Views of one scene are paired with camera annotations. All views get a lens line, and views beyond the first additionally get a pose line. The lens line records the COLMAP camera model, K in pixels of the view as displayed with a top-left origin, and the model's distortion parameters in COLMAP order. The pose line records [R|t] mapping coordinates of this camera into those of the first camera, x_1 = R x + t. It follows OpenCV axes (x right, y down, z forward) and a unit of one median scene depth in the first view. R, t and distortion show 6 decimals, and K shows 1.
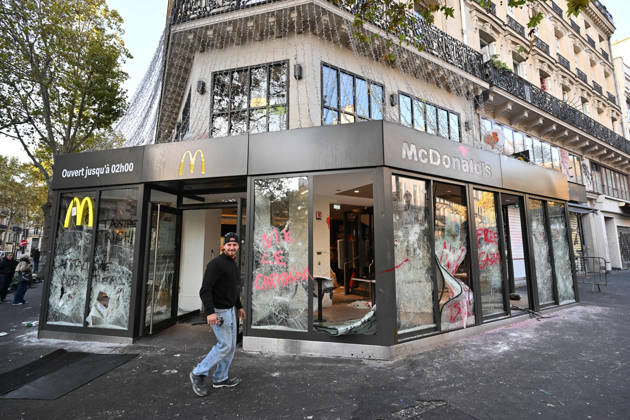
lens RADIAL K [[287.7, 0, 314.5], [0, 287.7, 209.5], [0, 0, 1]] dist [-0.005742, 0.000467]
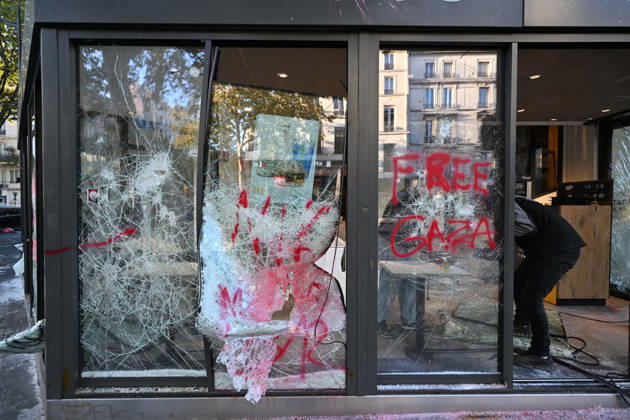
lens RADIAL K [[436.4, 0, 315.0], [0, 436.4, 210.6], [0, 0, 1]] dist [0.003076, -0.001337]
pose [[0.867862, 0.007794, -0.496744, 0.821823], [0.065384, 0.989388, 0.129755, 0.062462], [0.492484, -0.145089, 0.858143, 0.477630]]
